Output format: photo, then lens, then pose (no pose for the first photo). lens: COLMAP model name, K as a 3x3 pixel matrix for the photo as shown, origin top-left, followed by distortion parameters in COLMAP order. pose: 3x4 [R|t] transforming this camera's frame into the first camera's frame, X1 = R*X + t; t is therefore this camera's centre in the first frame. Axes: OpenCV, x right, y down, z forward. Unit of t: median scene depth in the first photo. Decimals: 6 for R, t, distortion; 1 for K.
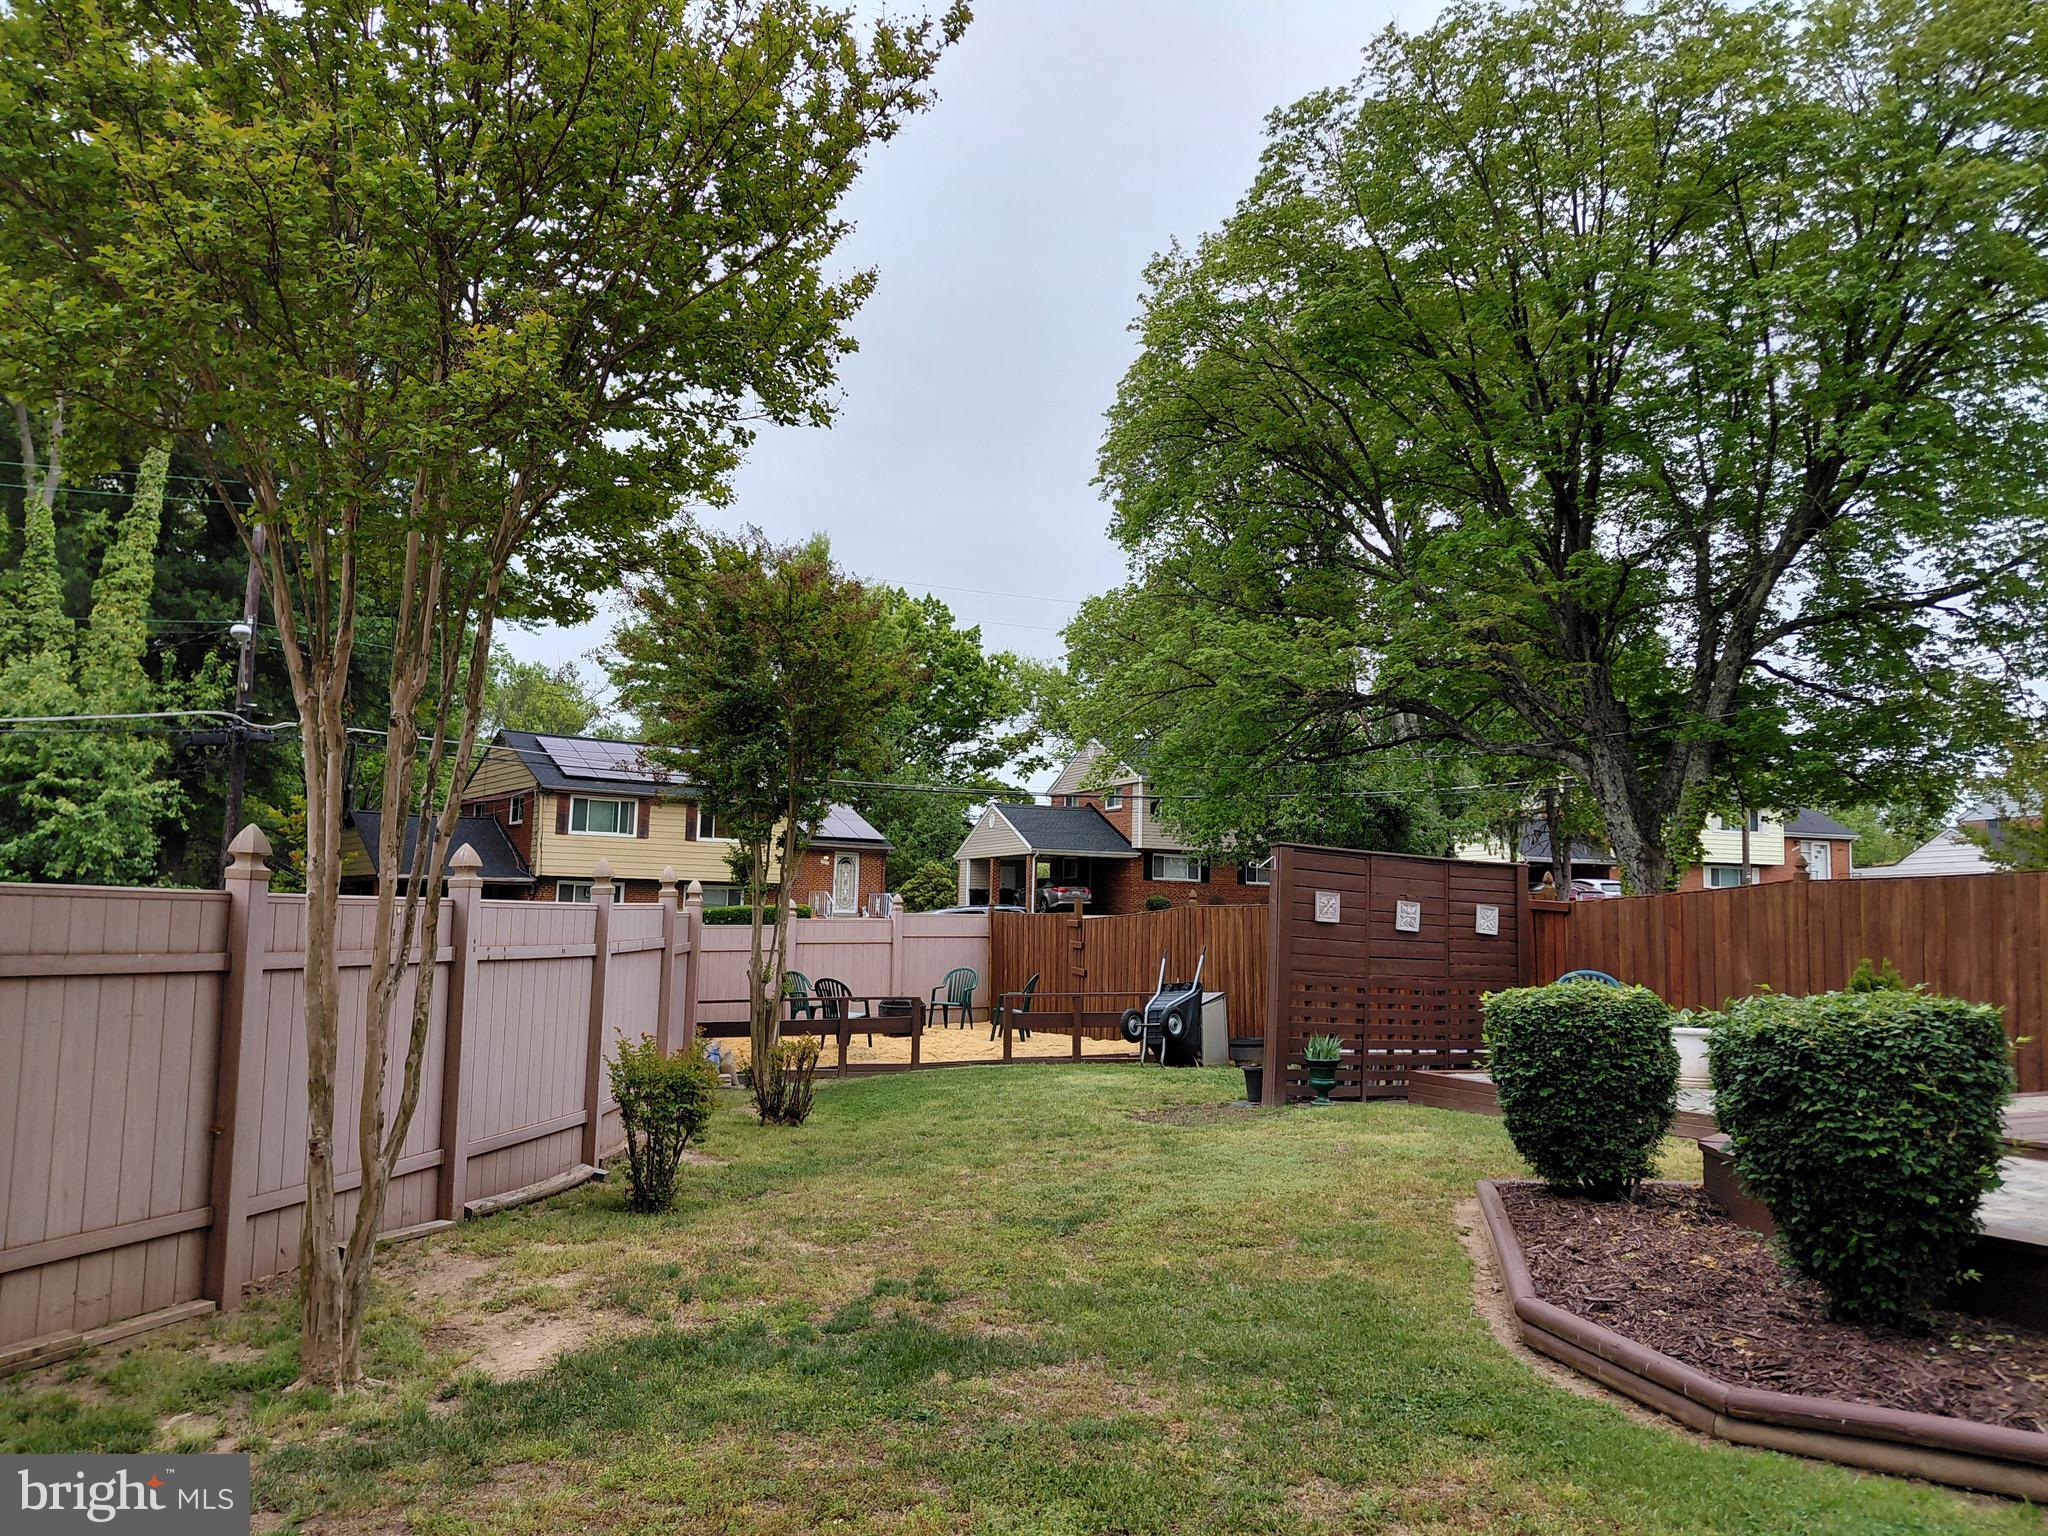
lens RADIAL K [[1518.2, 0, 1016.3], [0, 1518.2, 767.9], [0, 0, 1]] dist [0.110721, -0.198579]
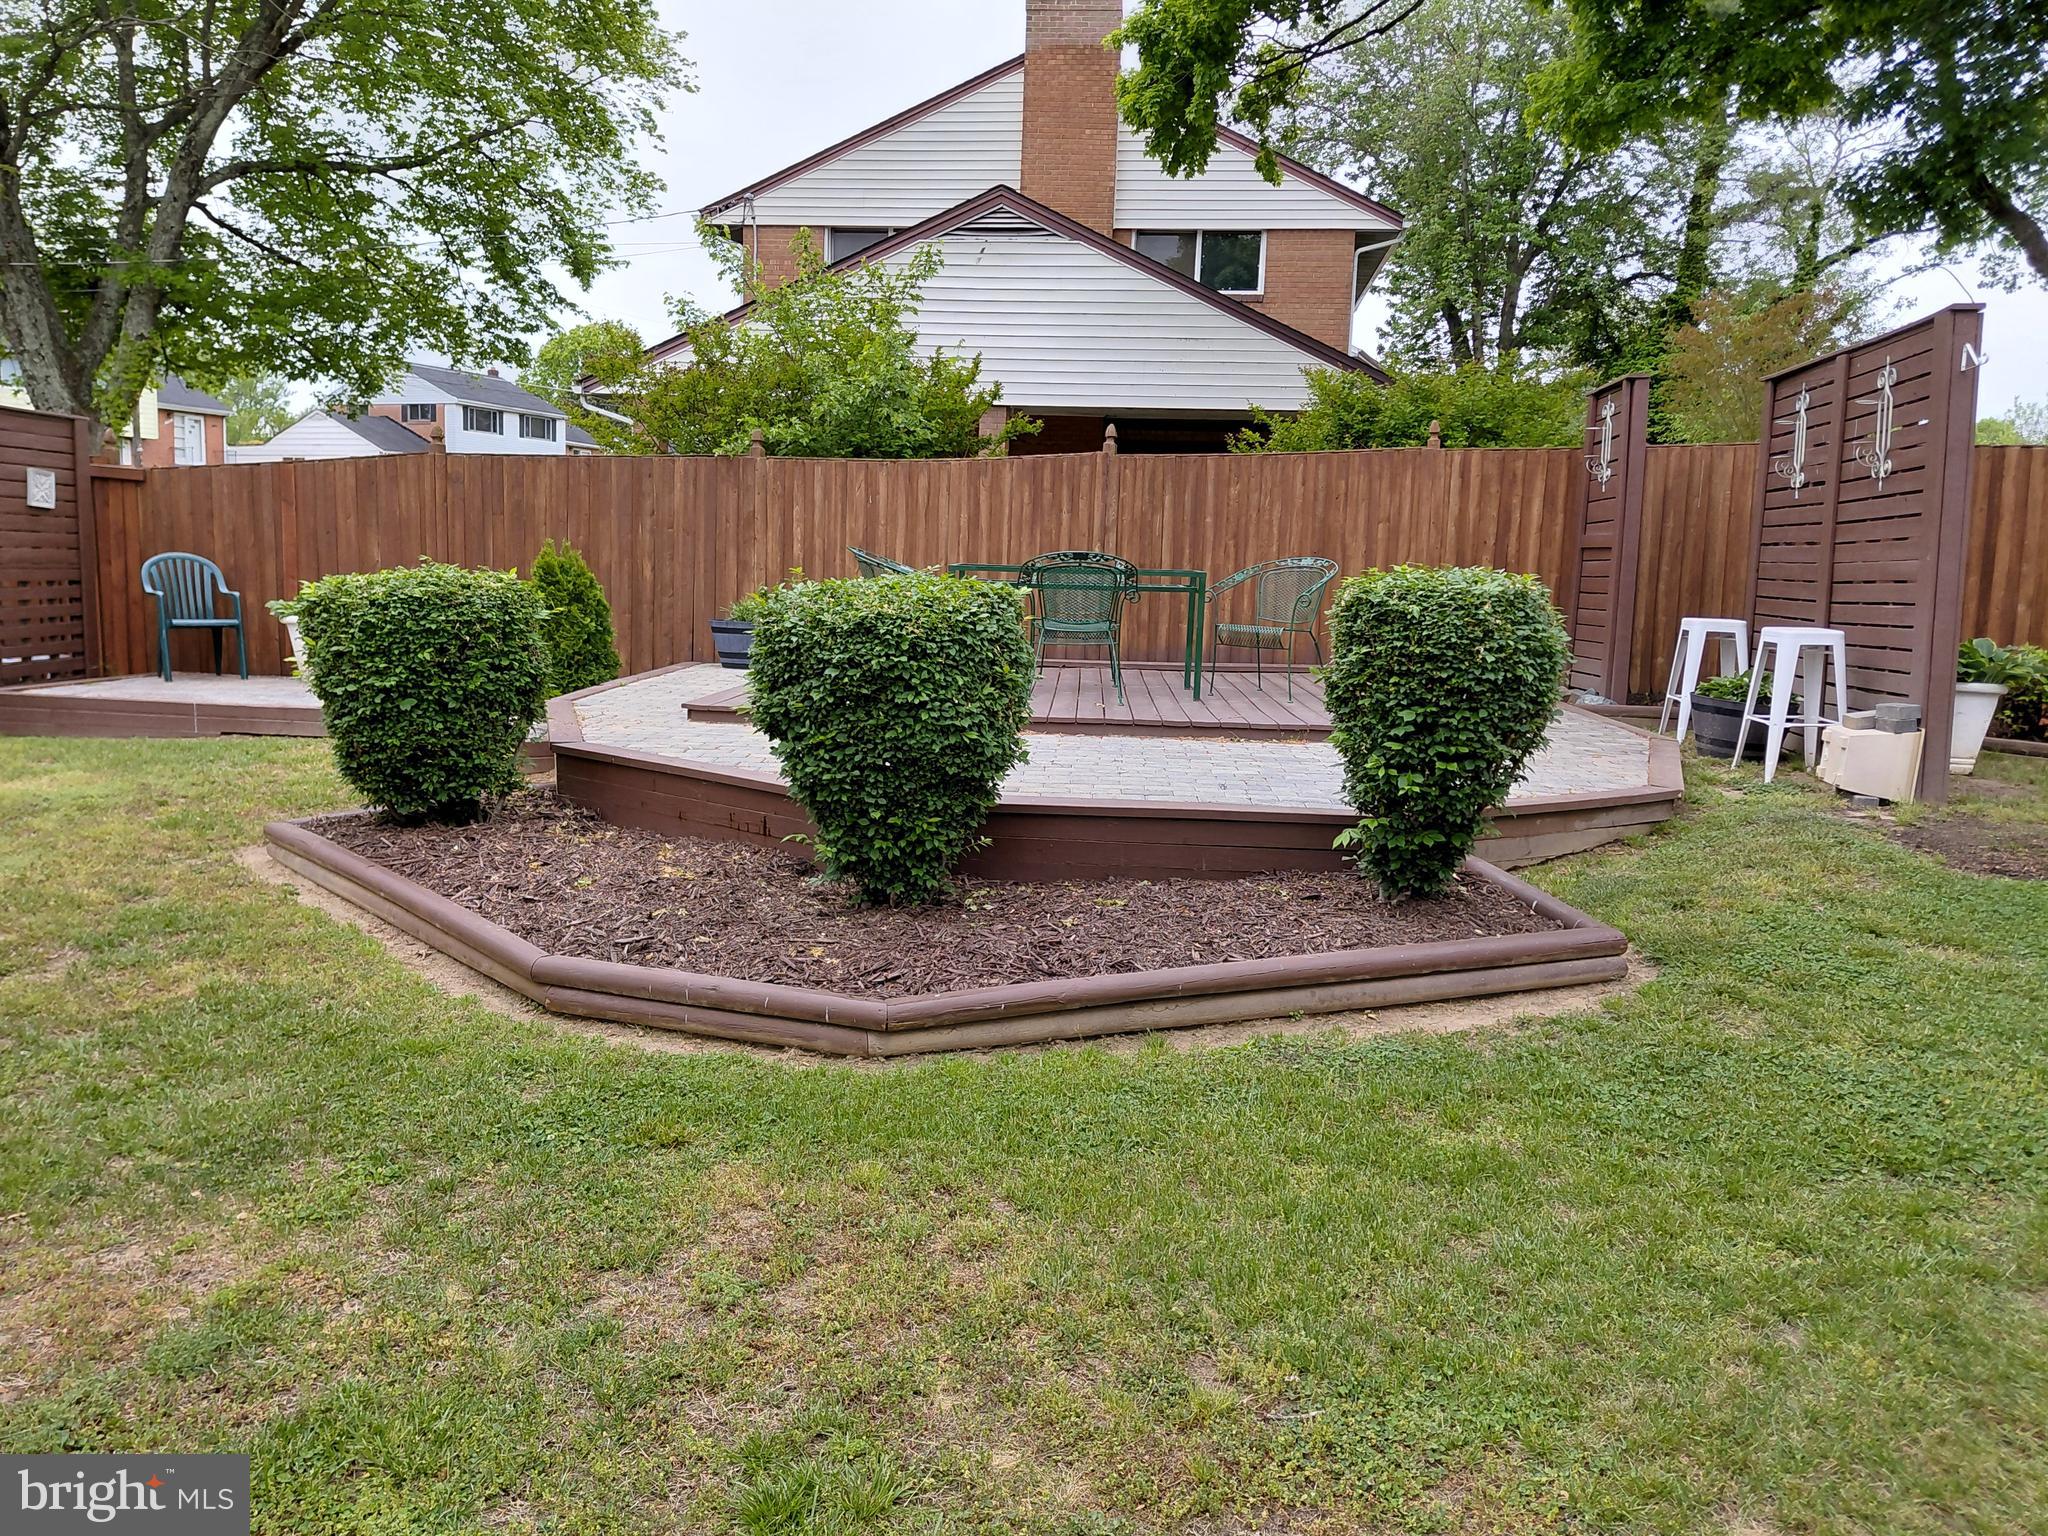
lens RADIAL K [[1518.2, 0, 1016.3], [0, 1518.2, 767.9], [0, 0, 1]] dist [0.110721, -0.198579]
pose [[0.525829, -0.118861, 0.842244, -0.167778], [-0.109393, 0.972515, 0.205541, 0.045380], [-0.843526, -0.200215, 0.498375, 0.336829]]
